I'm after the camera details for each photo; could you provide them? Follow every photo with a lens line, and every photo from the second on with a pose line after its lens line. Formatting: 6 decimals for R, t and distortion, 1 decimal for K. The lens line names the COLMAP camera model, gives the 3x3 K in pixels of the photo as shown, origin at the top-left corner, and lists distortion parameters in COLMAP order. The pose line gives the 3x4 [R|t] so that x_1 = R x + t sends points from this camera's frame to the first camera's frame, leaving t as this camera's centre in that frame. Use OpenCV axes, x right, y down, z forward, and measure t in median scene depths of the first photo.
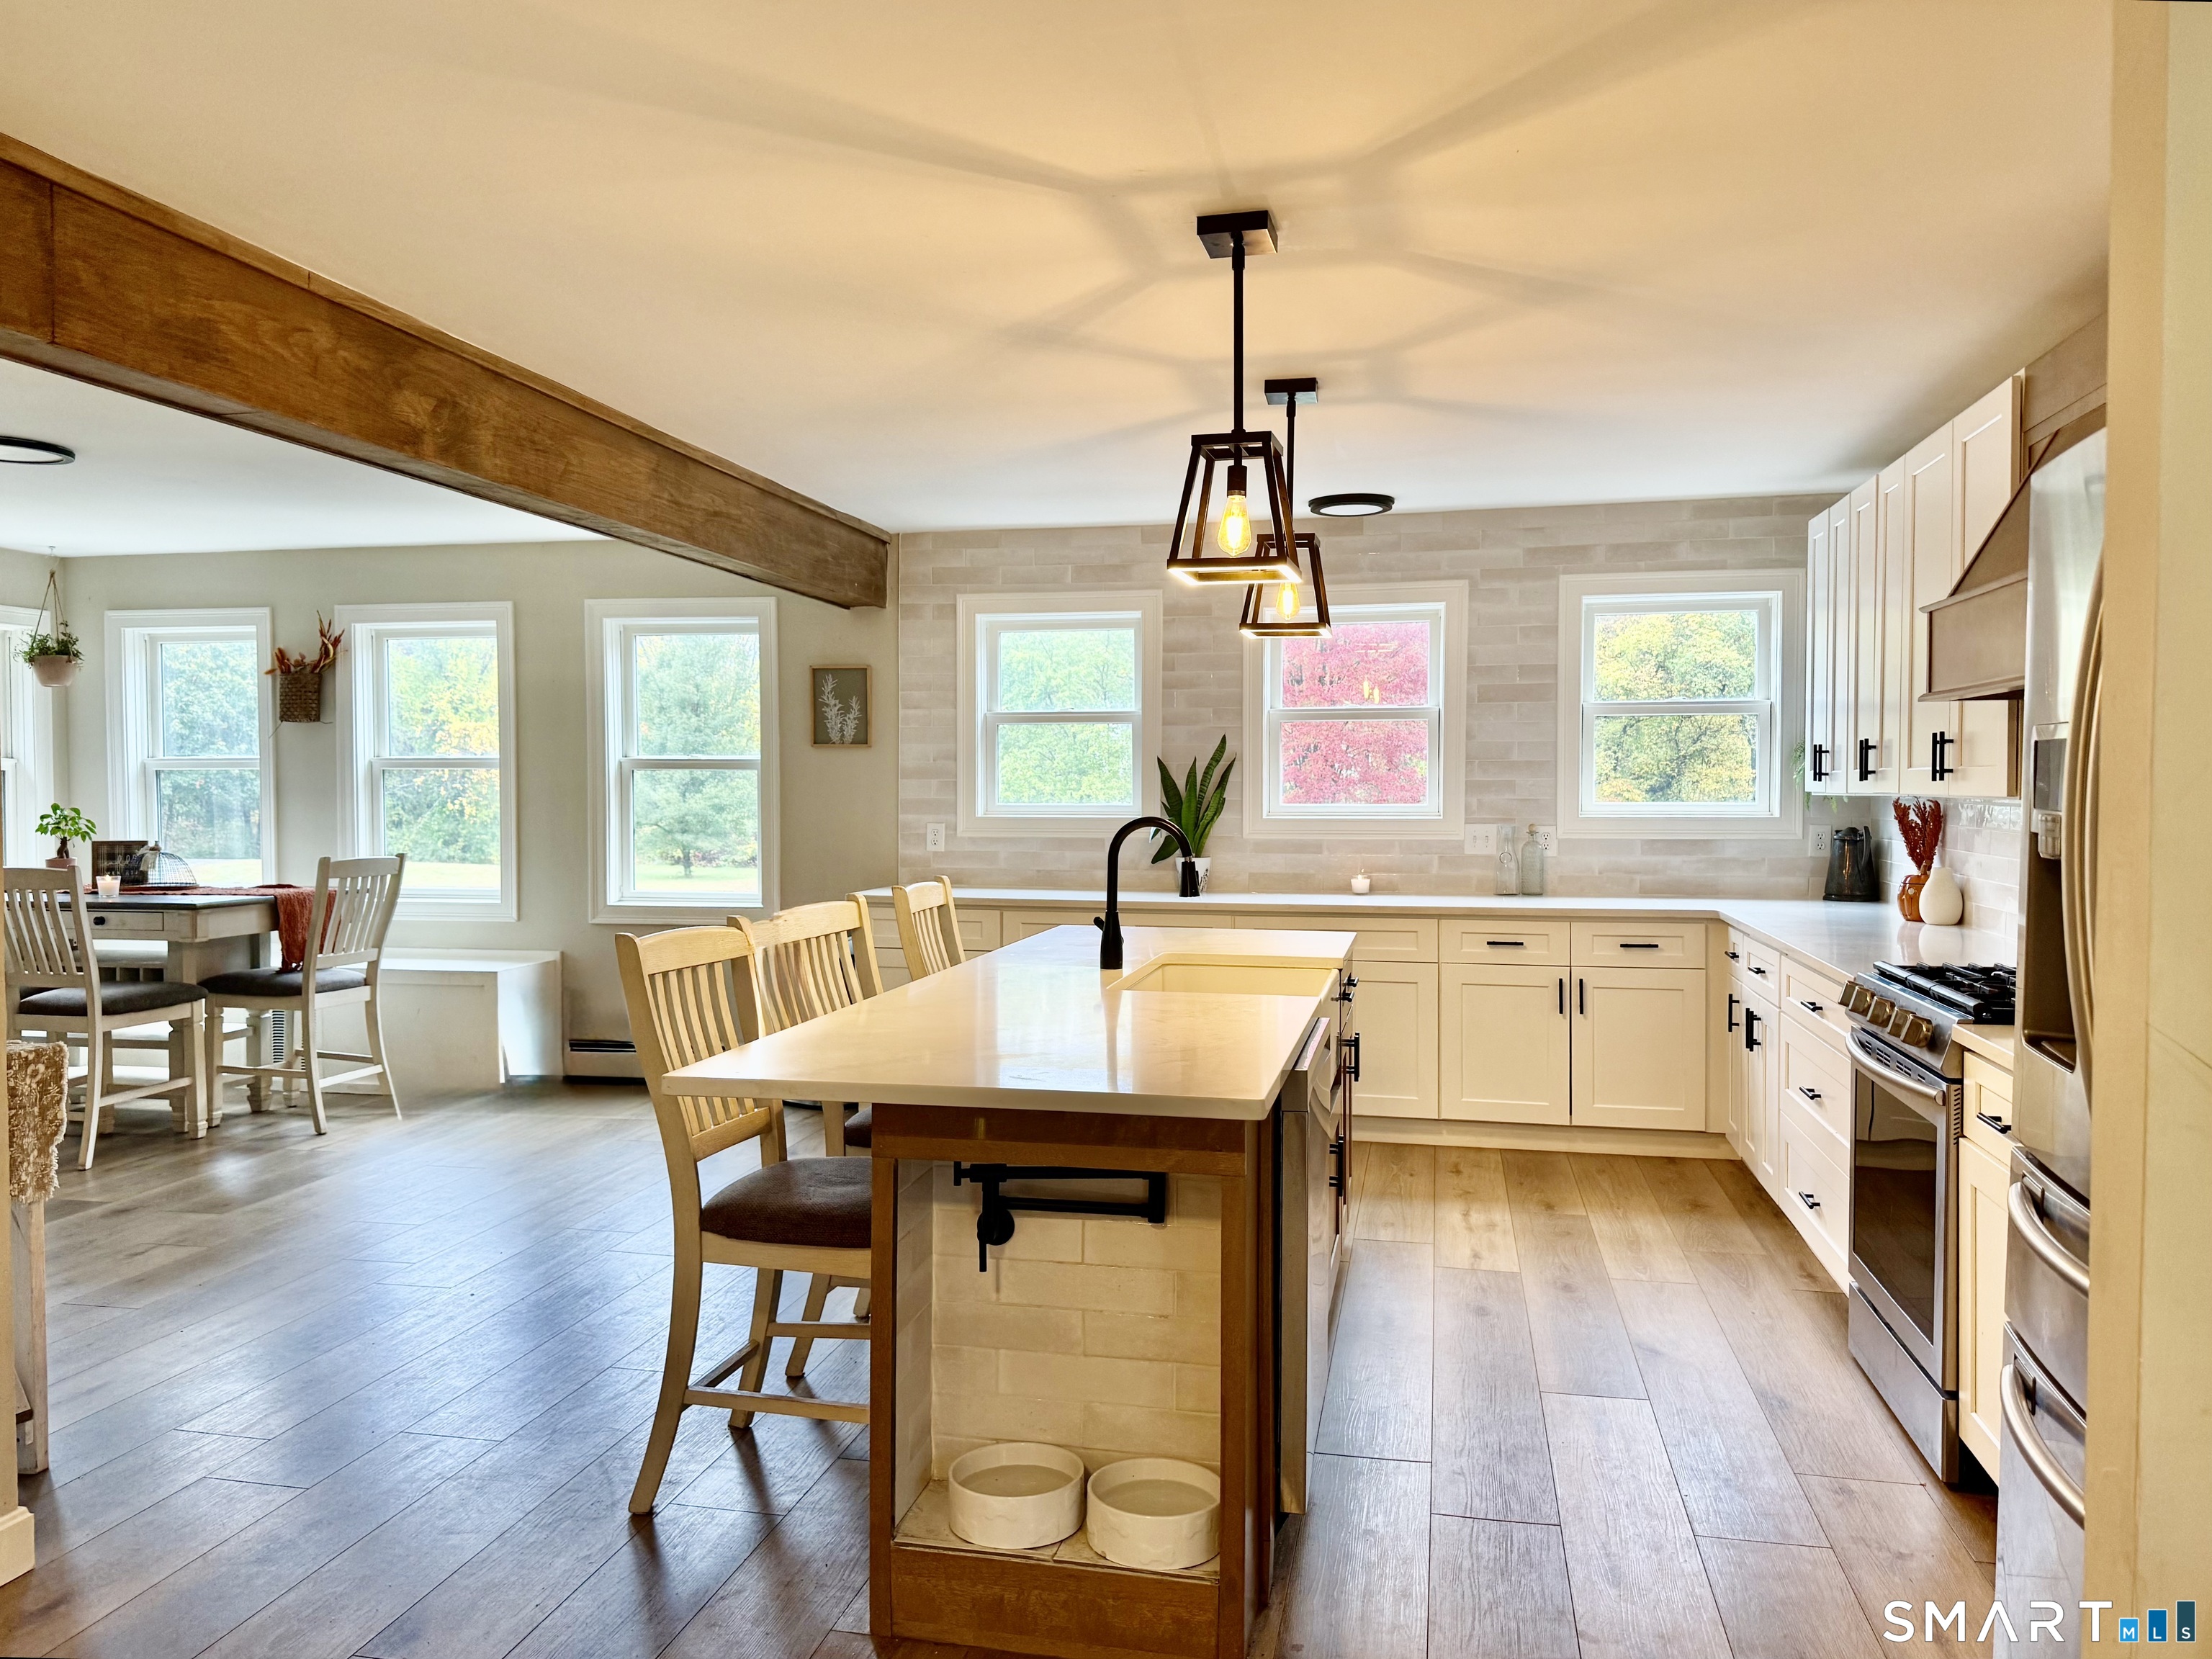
lens RADIAL K [[1587.2, 0, 1104.9], [0, 1587.2, 824.2], [0, 0, 1]] dist [0.008146, -0.003291]
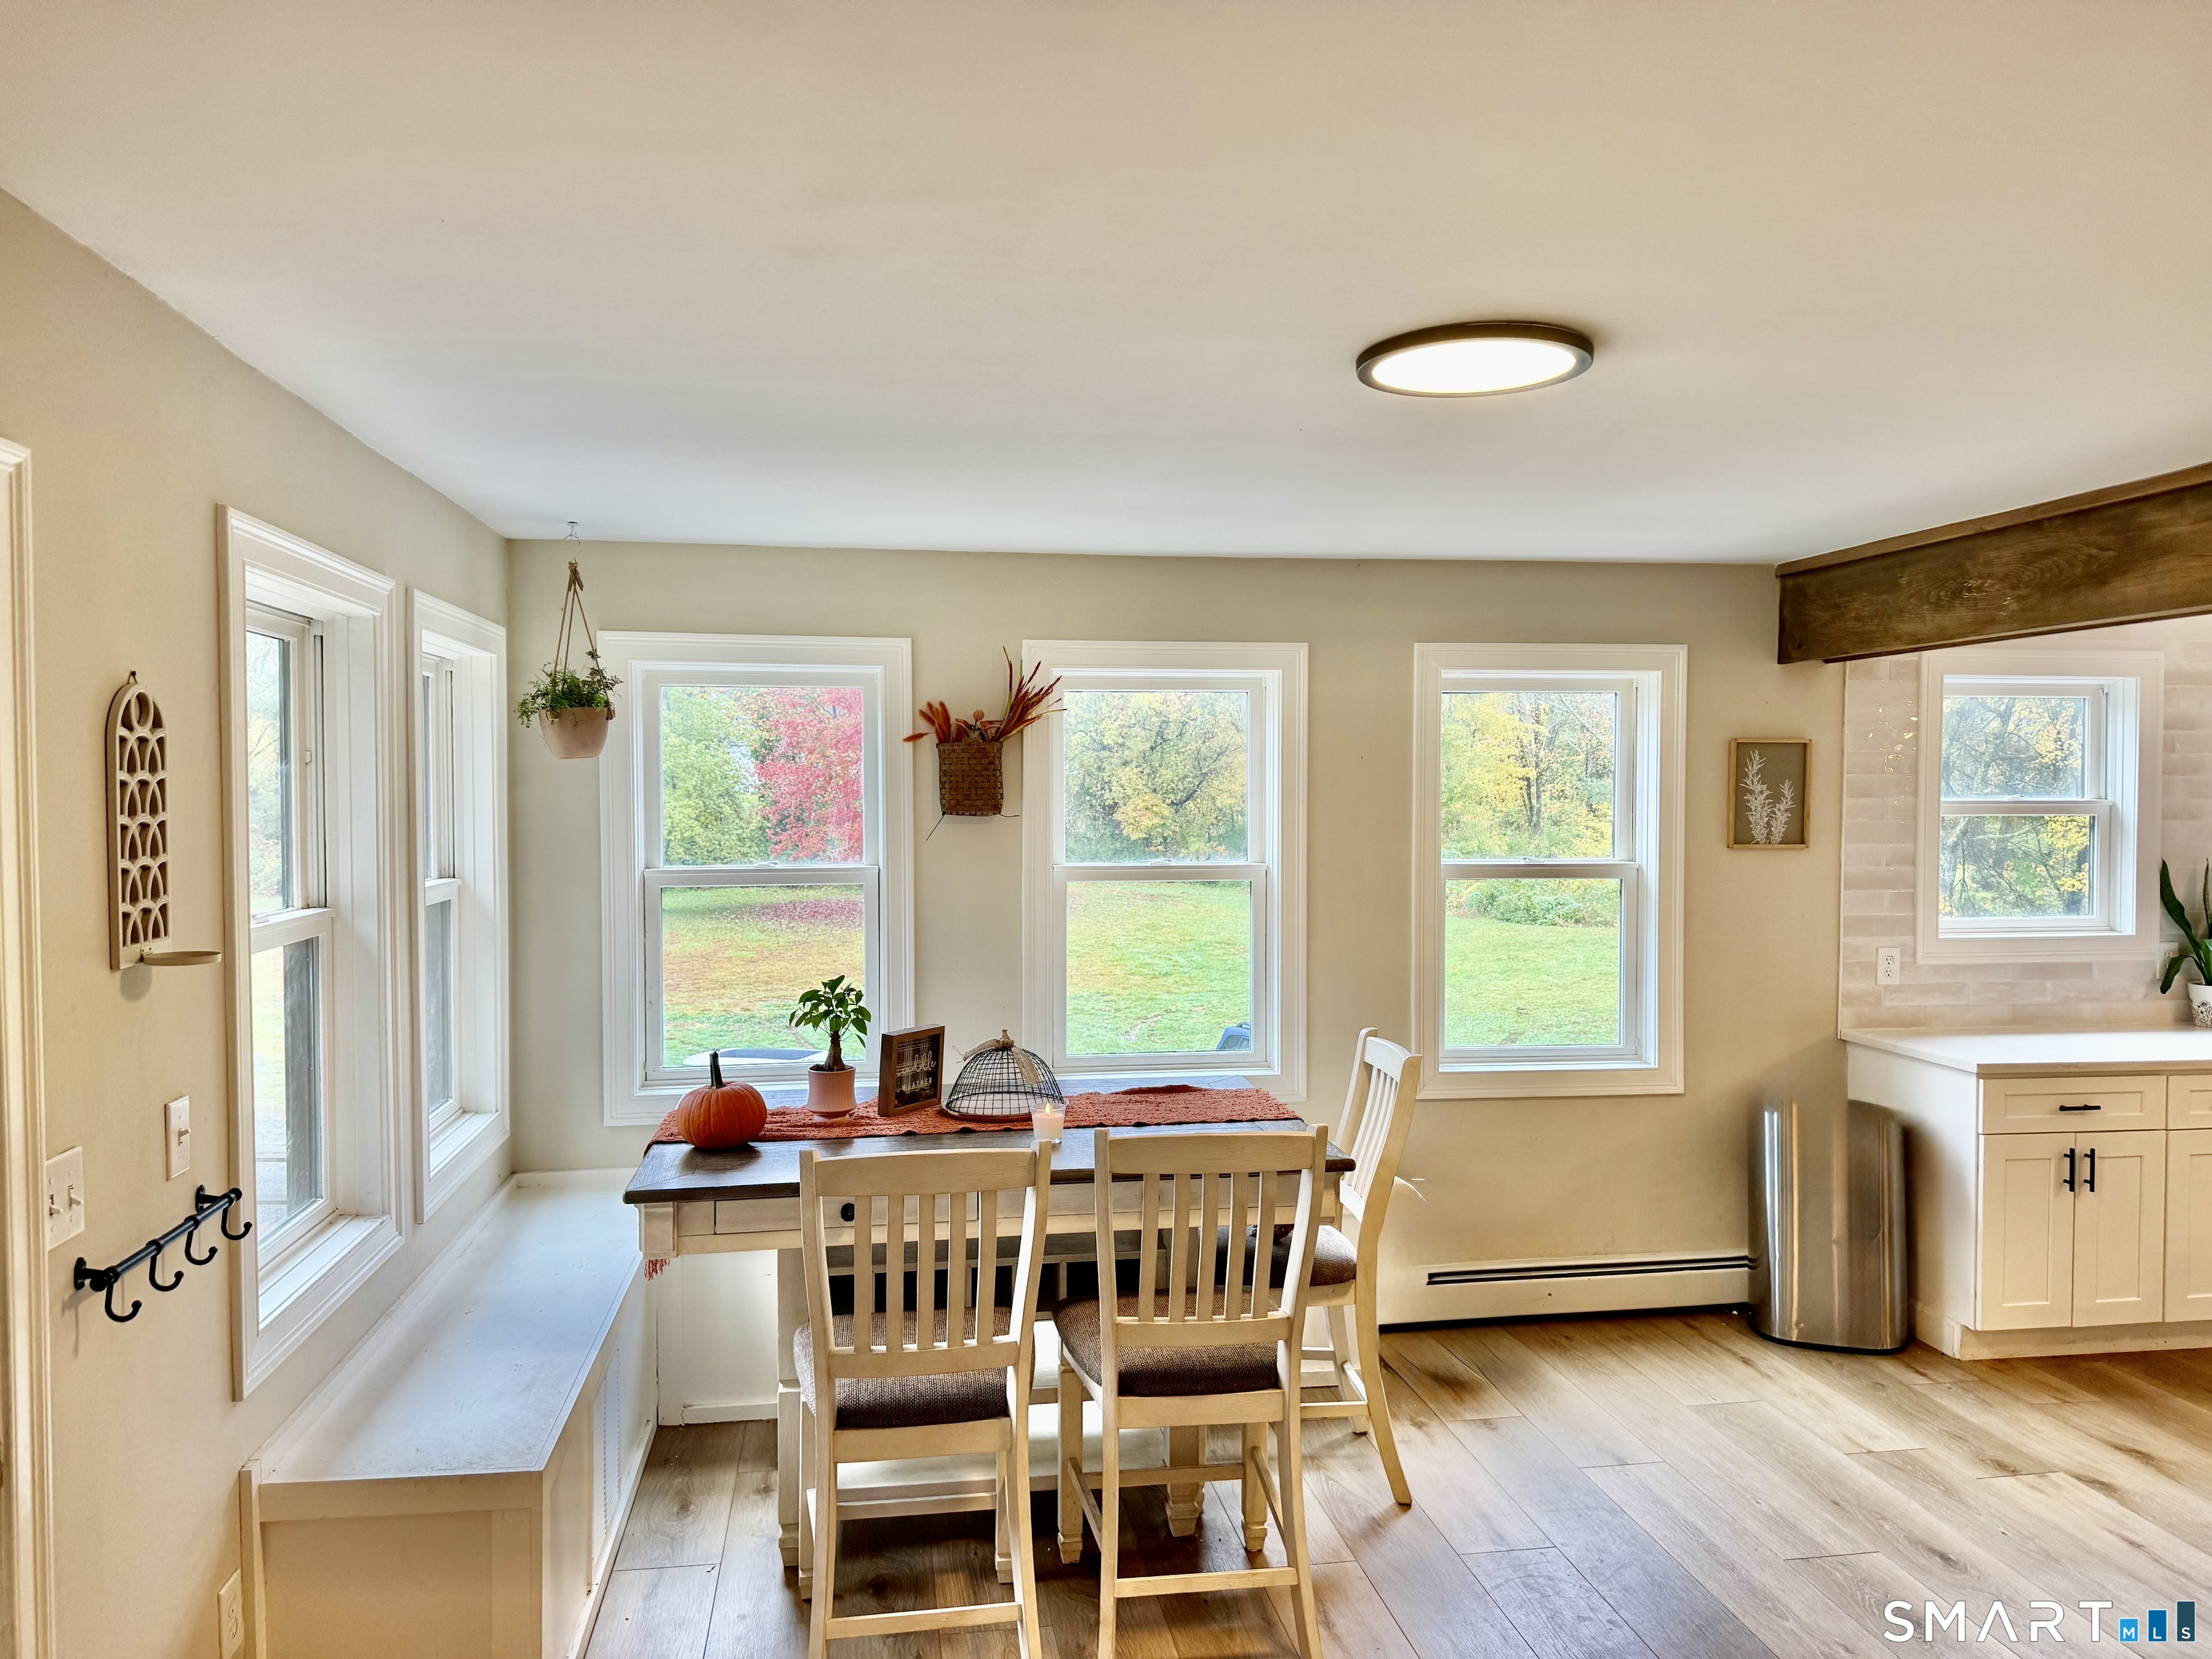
lens RADIAL K [[1587.2, 0, 1105.2], [0, 1587.2, 833.9], [0, 0, 1]] dist [0.008146, -0.003291]
pose [[0.936318, -0.008524, 0.351051, -0.720771], [0.019980, 0.999379, -0.029023, -0.040305], [-0.350586, 0.034189, 0.935906, 0.415574]]
